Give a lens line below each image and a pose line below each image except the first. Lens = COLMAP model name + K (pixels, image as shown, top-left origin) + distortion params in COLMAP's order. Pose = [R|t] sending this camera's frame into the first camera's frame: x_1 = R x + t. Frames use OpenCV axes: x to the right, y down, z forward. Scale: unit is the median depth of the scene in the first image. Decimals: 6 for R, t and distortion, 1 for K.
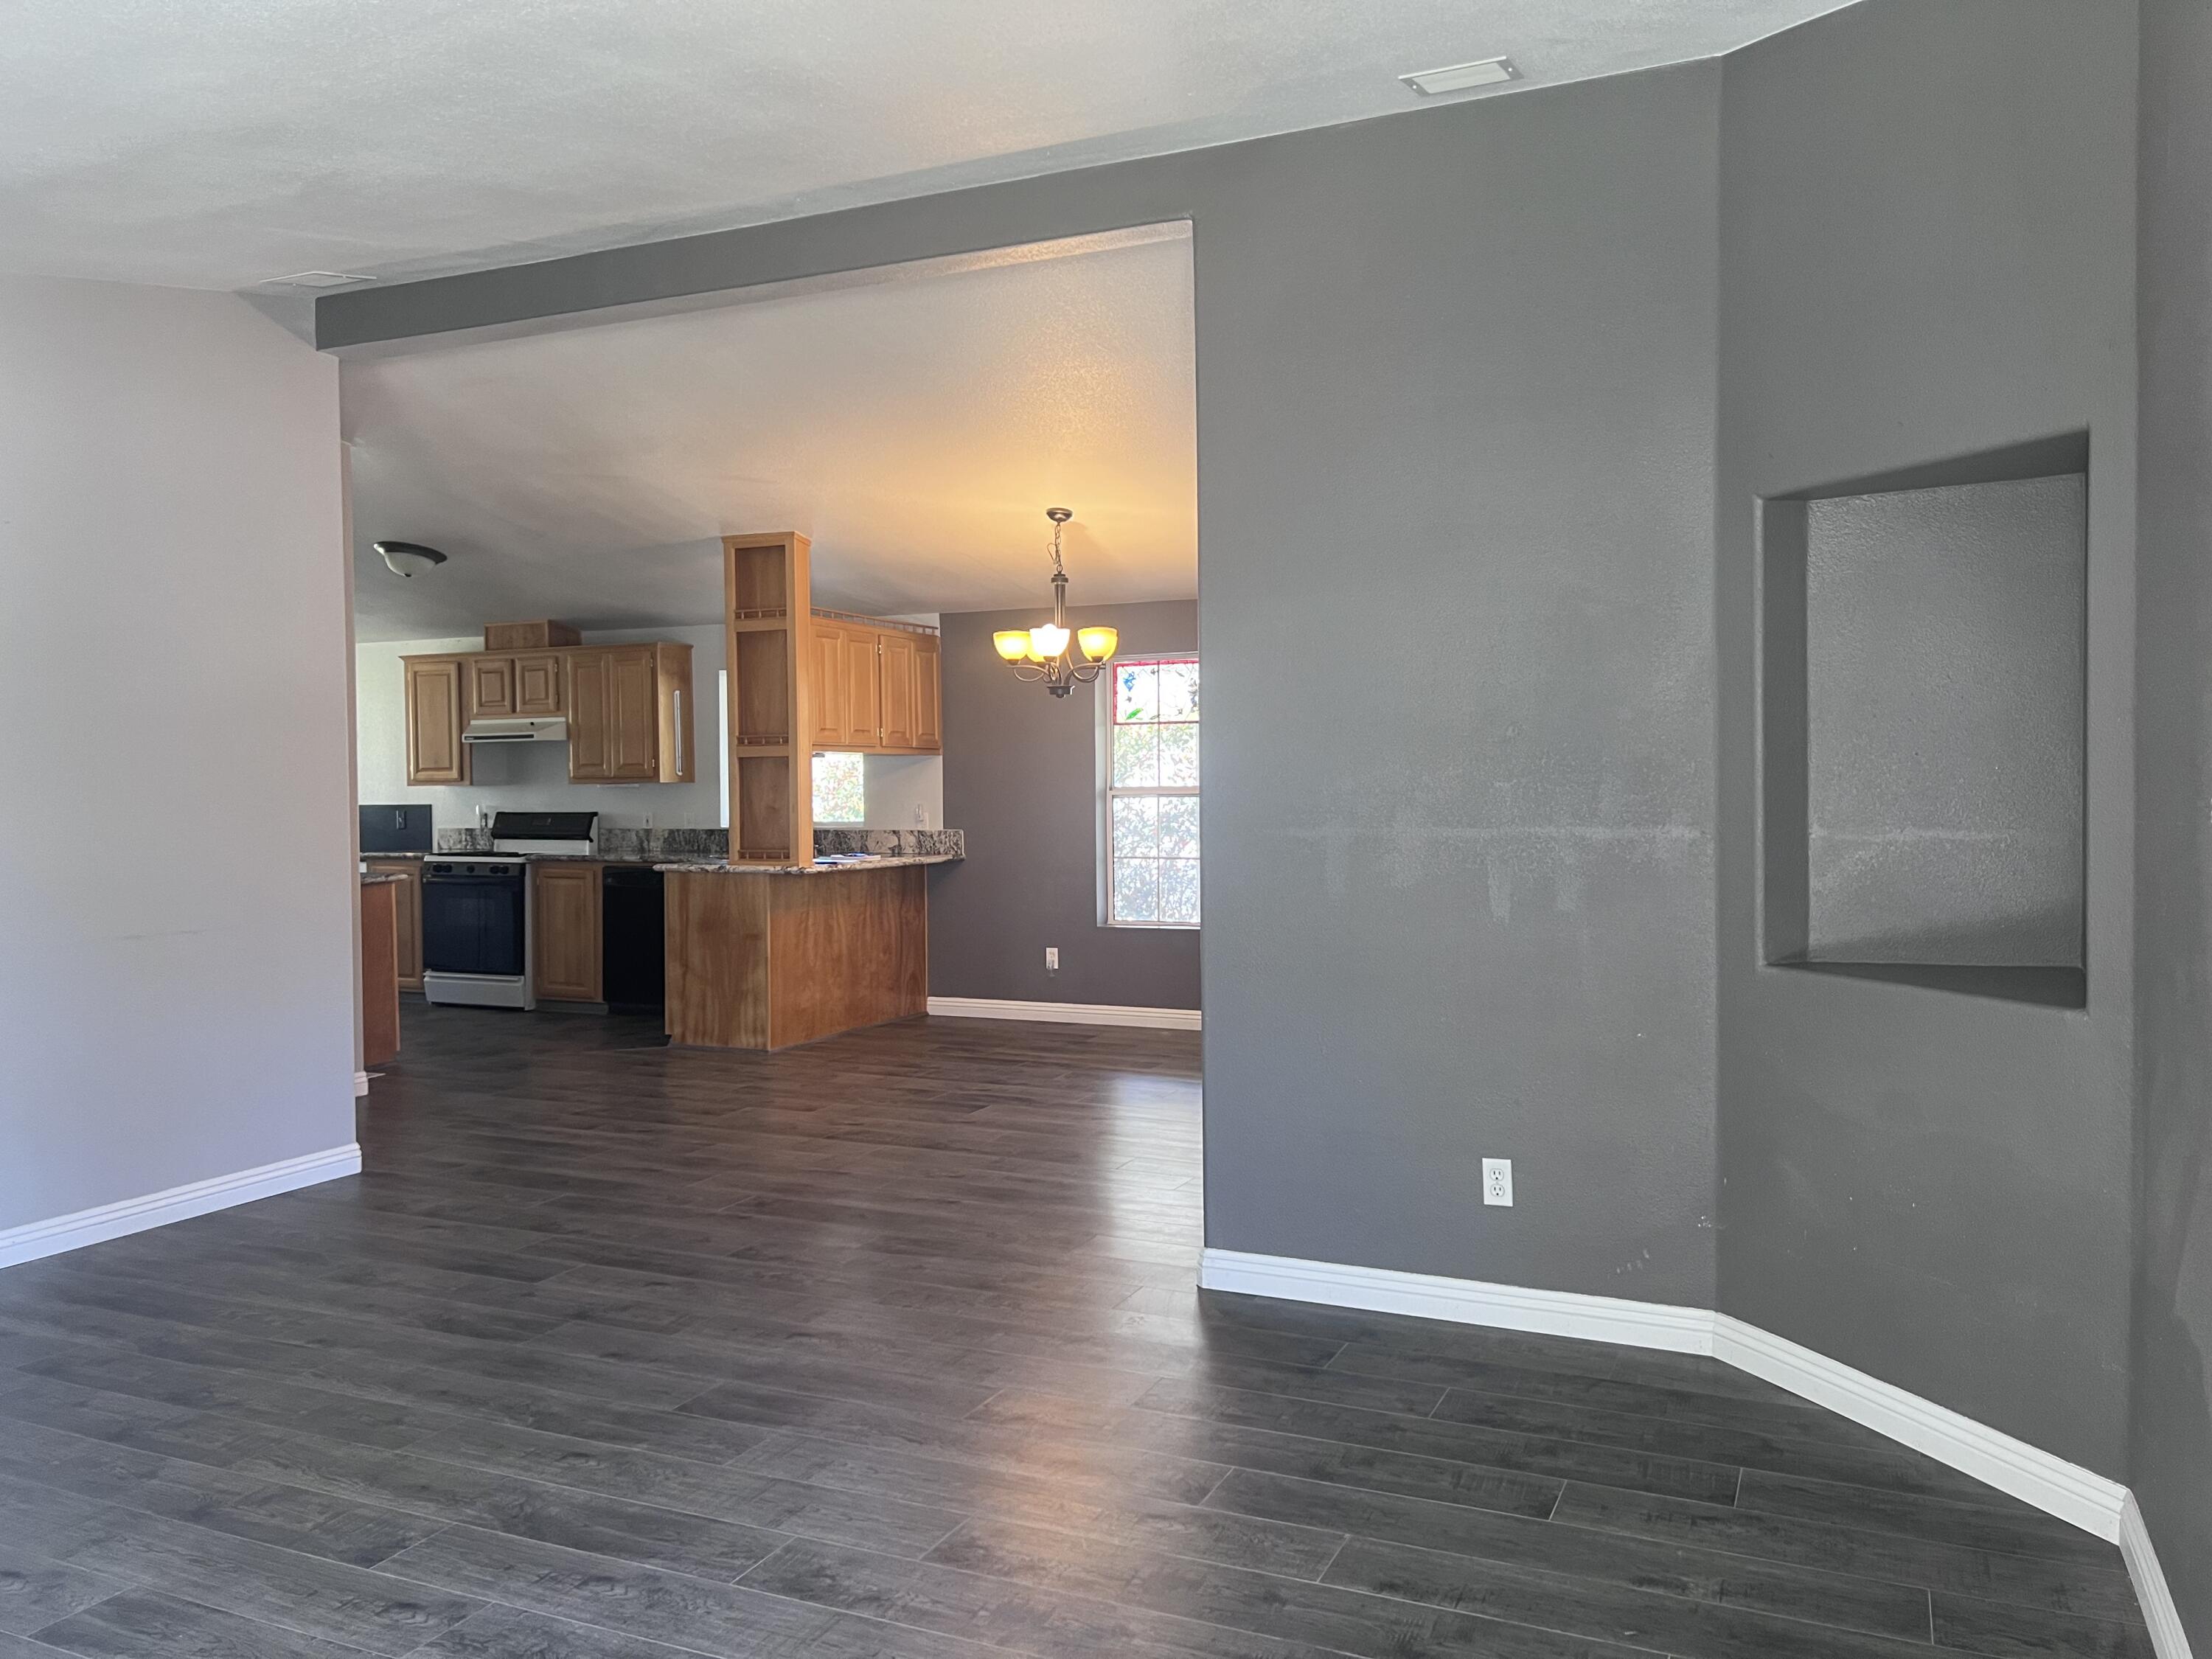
lens RADIAL K [[1670.5, 0, 1119.5], [0, 1670.5, 810.6], [0, 0, 1]] dist [0.070659, -0.090396]
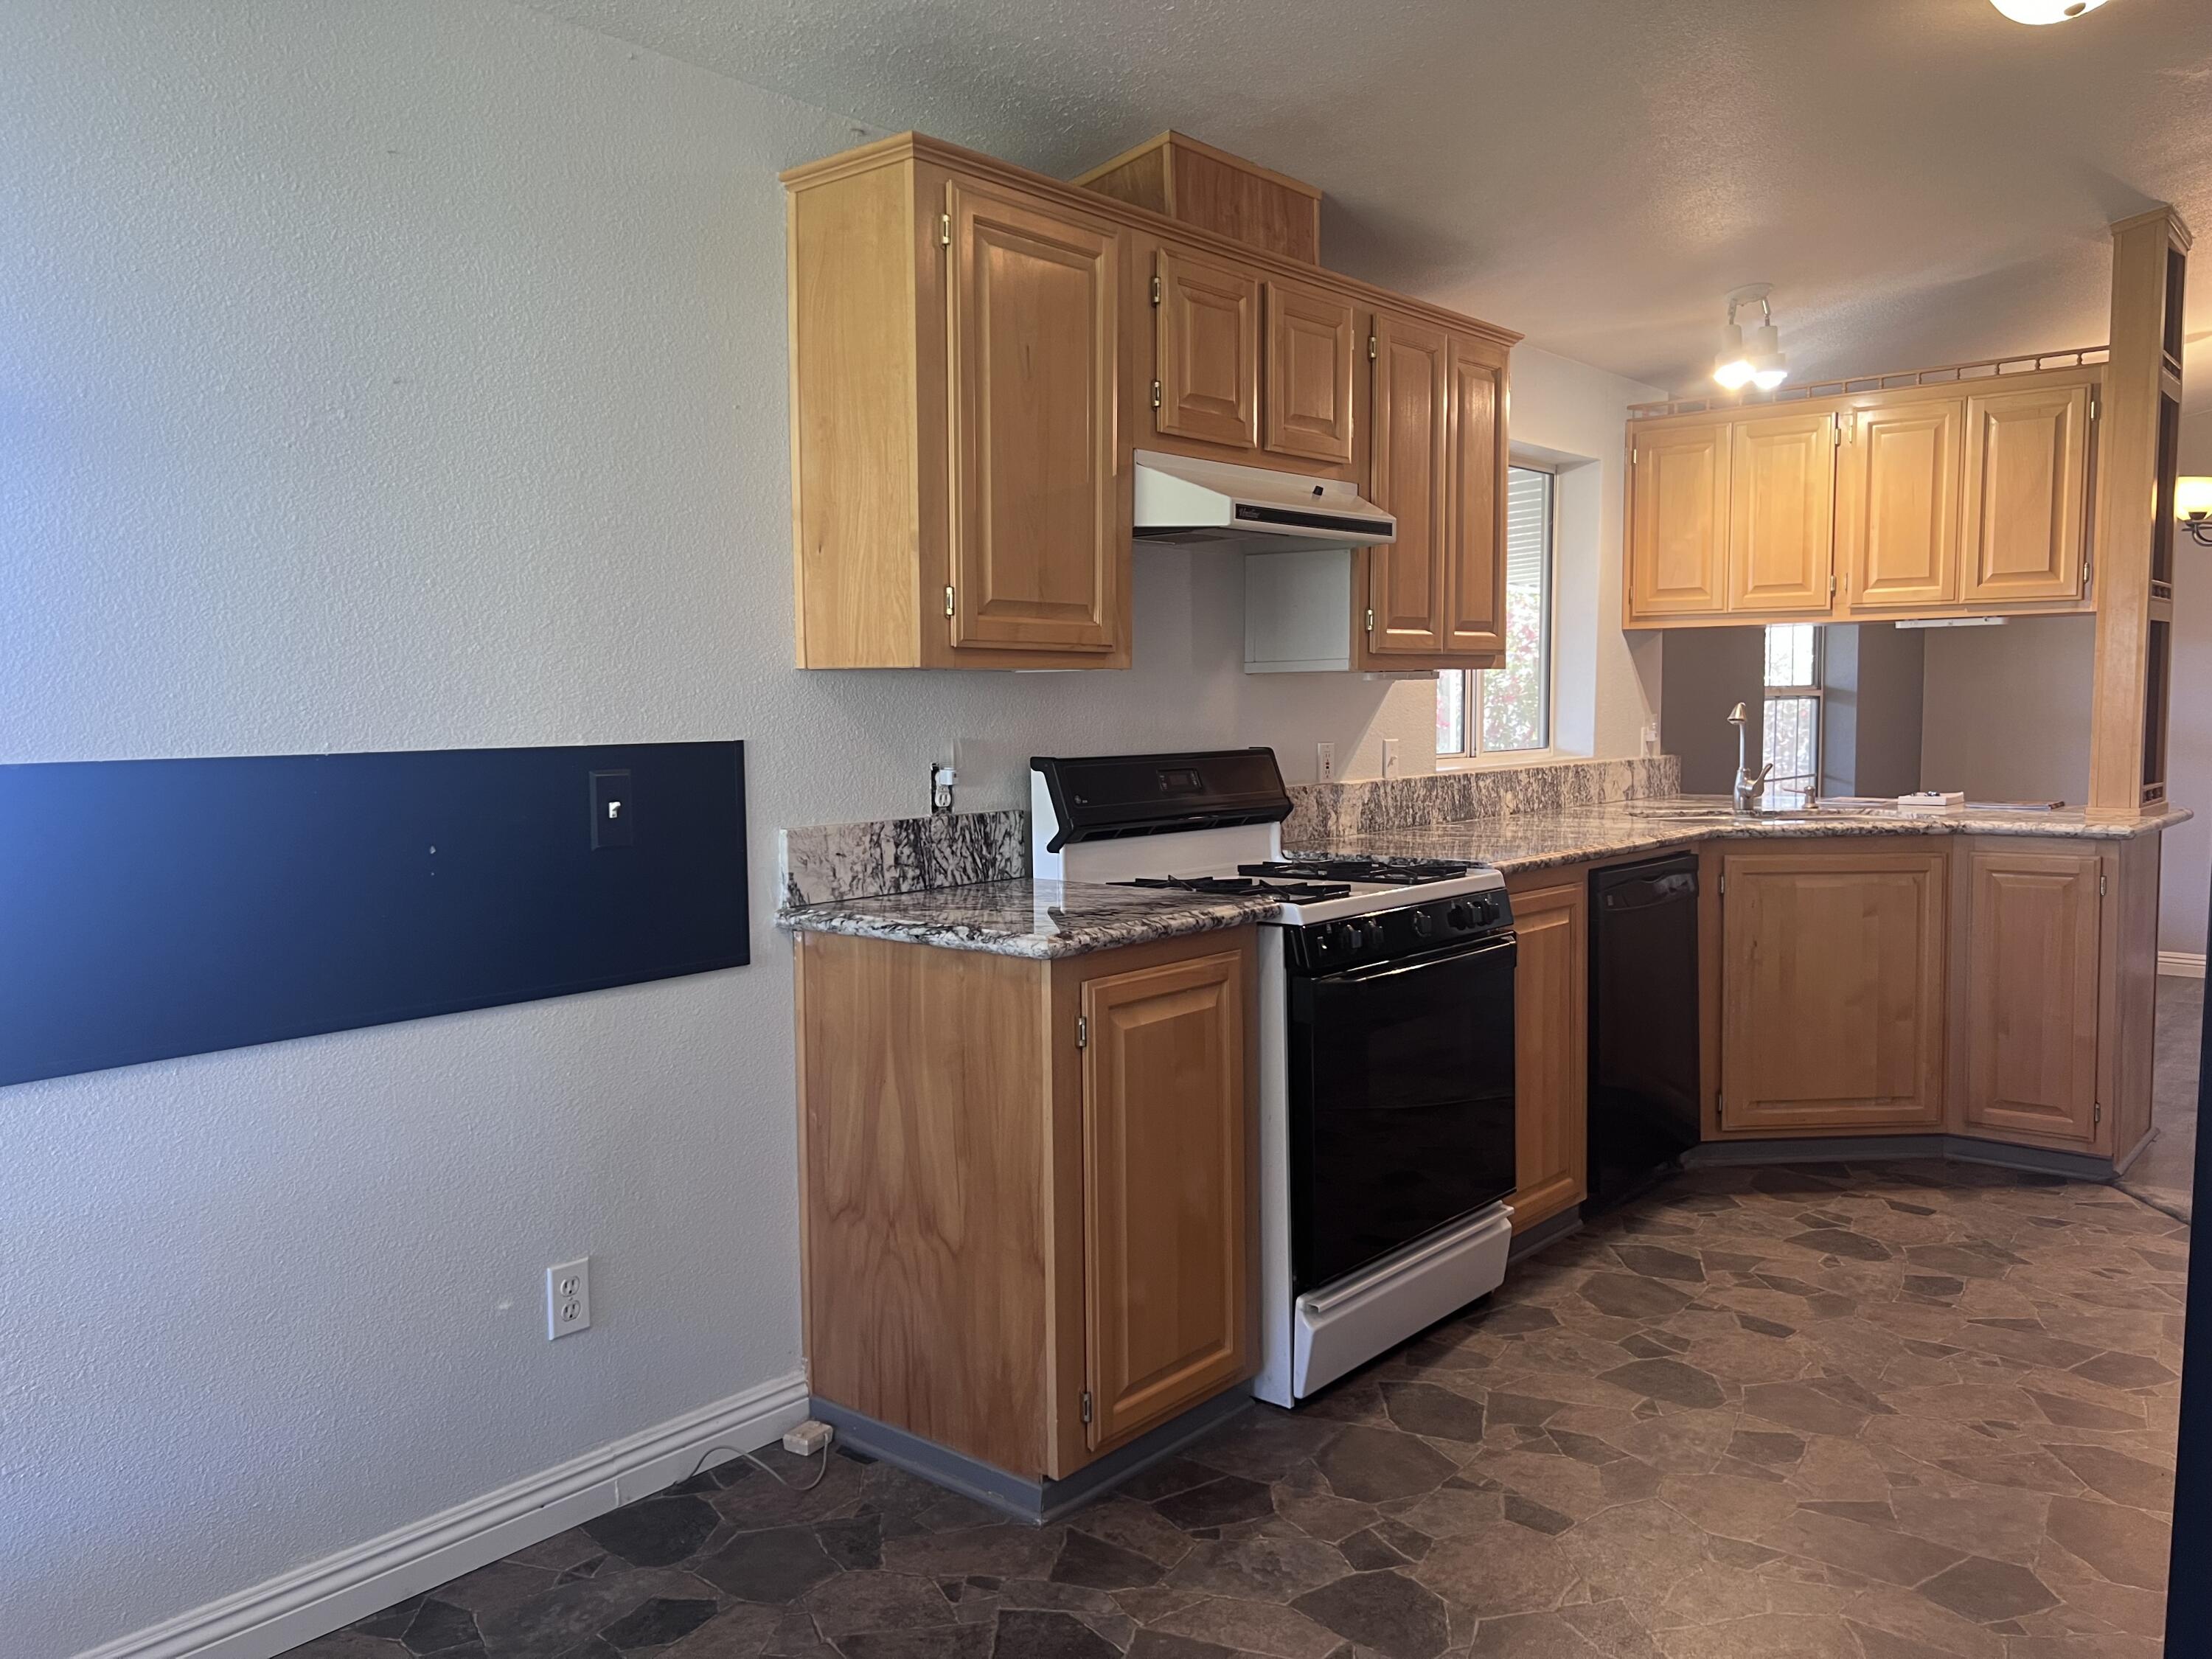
lens RADIAL K [[1670.5, 0, 1144.2], [0, 1670.5, 816.5], [0, 0, 1]] dist [0.070659, -0.090396]
pose [[0.259184, -0.062214, 0.963822, -0.826114], [0.025643, 0.998015, 0.057525, -0.007093], [-0.965488, 0.009805, 0.260265, 1.134351]]
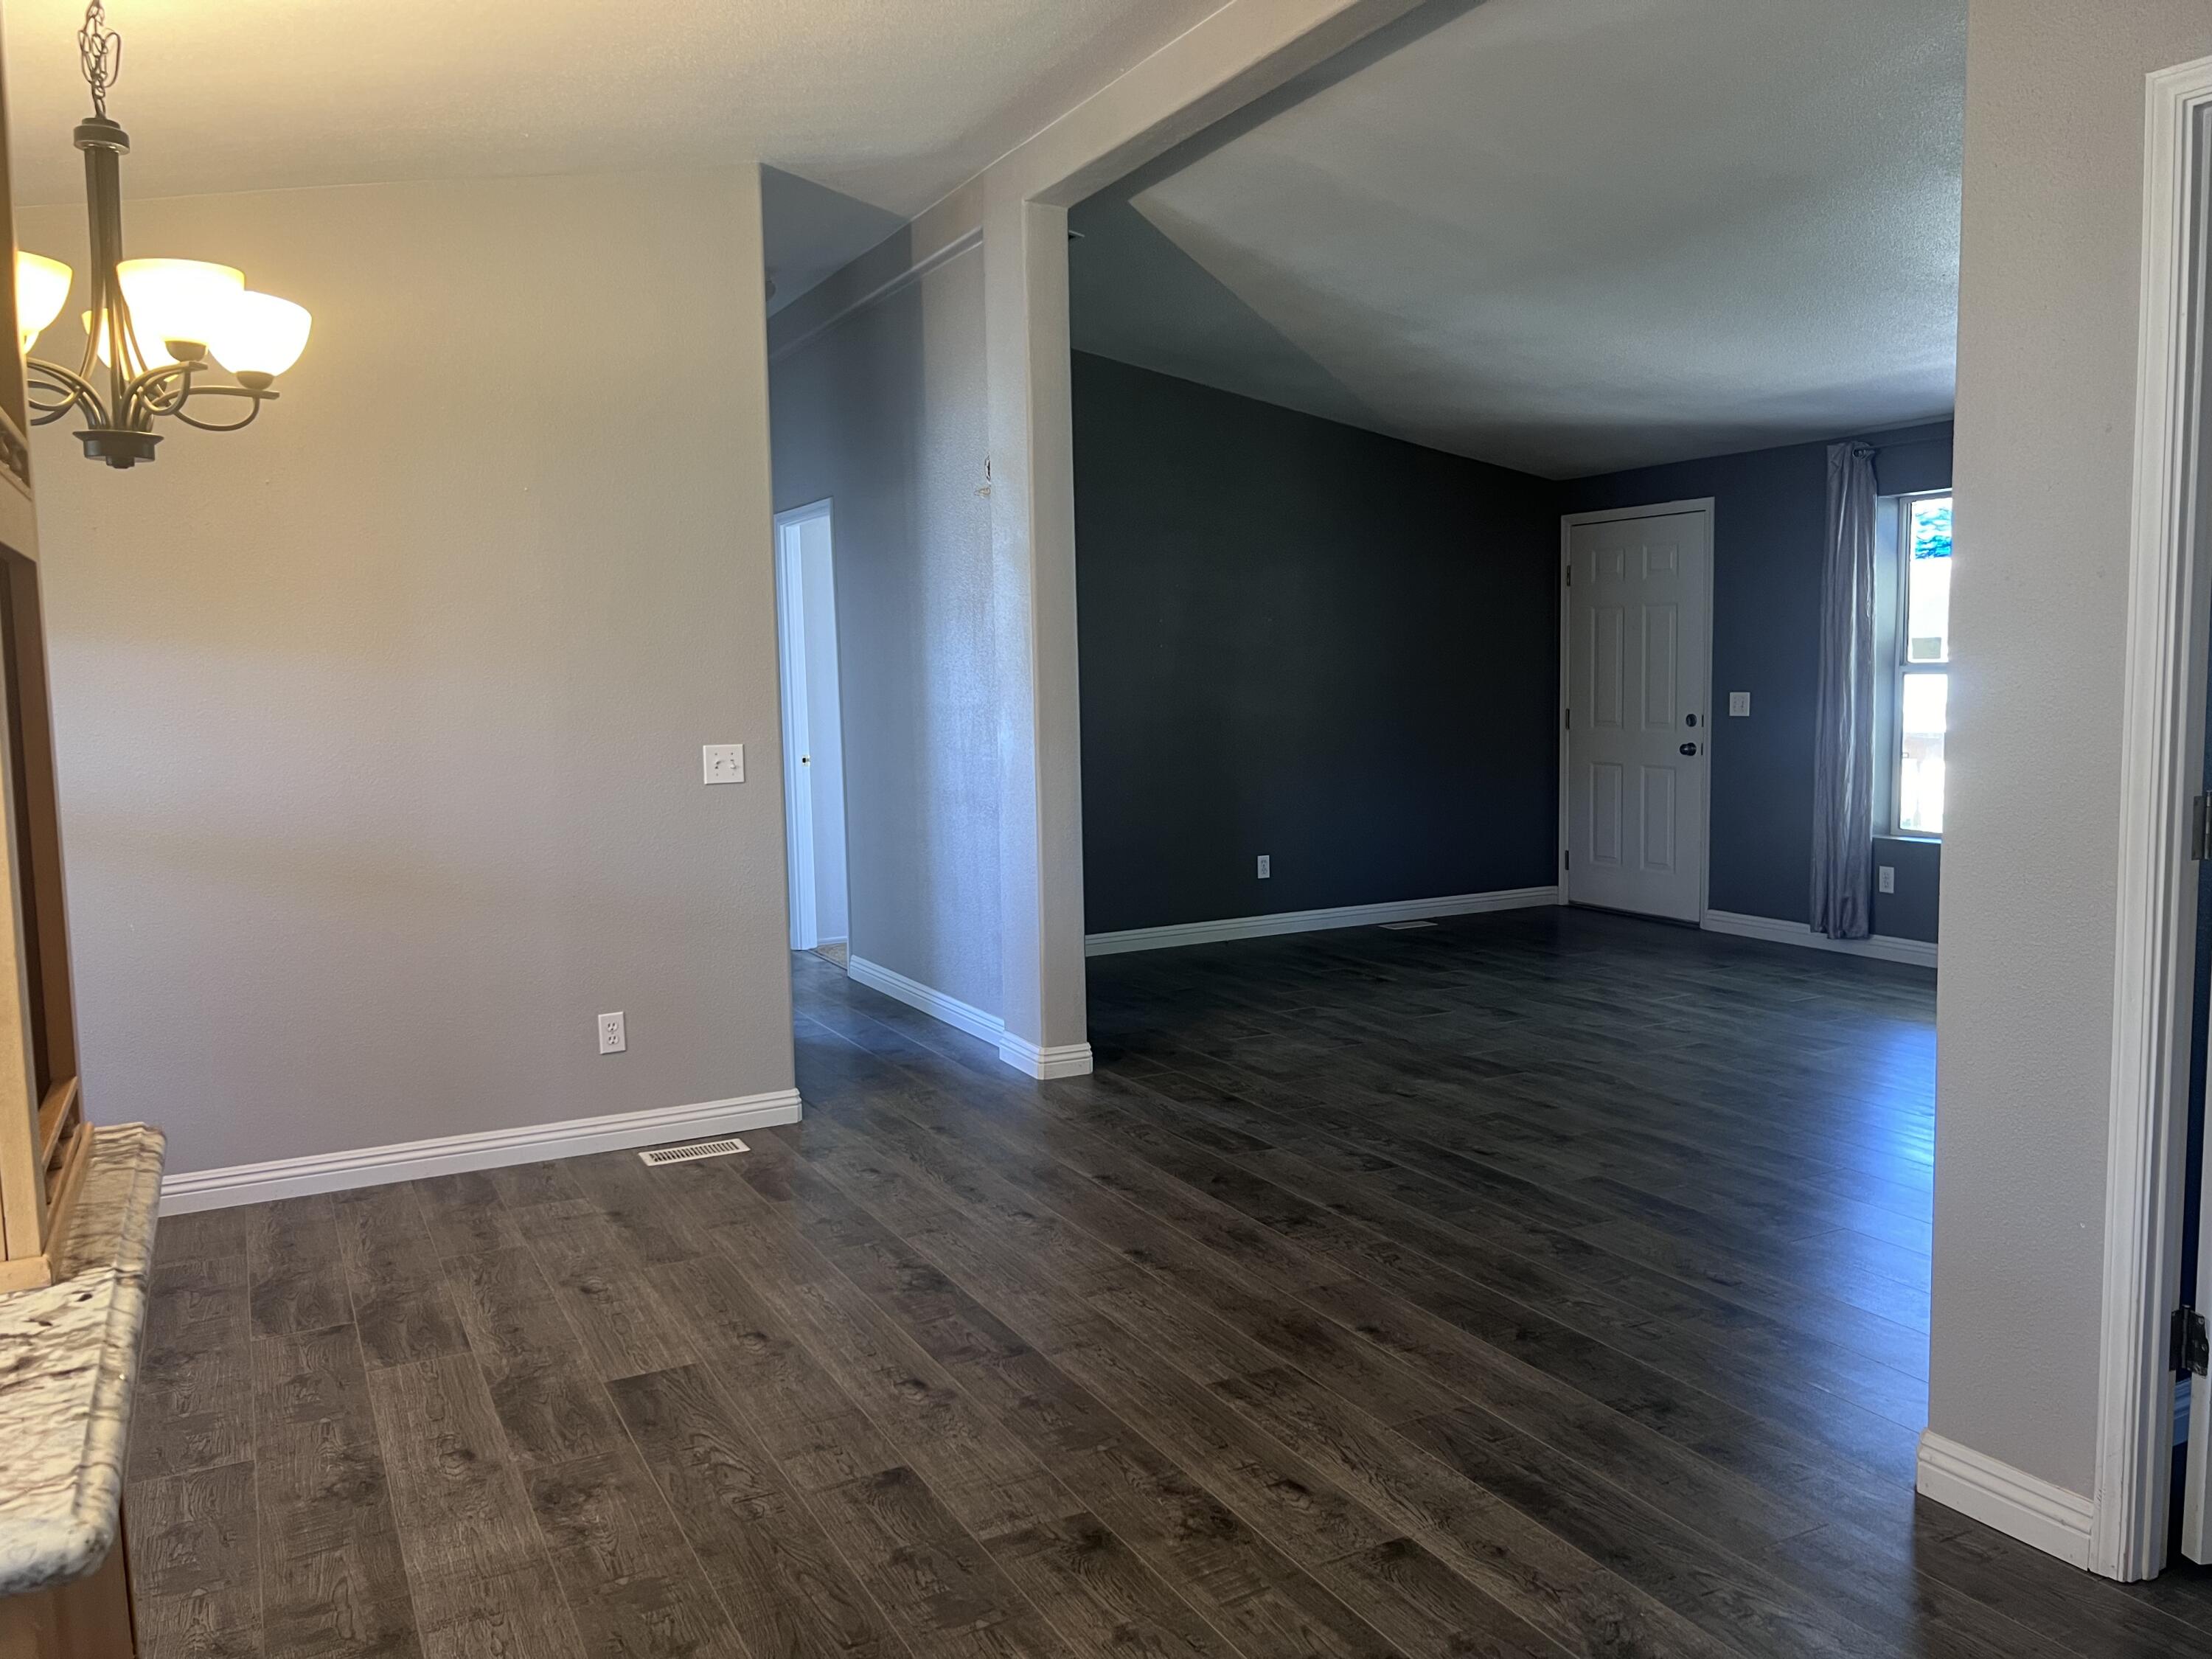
lens RADIAL K [[1670.5, 0, 1129.5], [0, 1670.5, 810.6], [0, 0, 1]] dist [0.070659, -0.090396]
pose [[-0.793826, -0.029764, 0.607416, -0.383091], [0.038347, 0.994364, 0.098841, -0.018531], [-0.606935, 0.101755, -0.788211, 1.022332]]
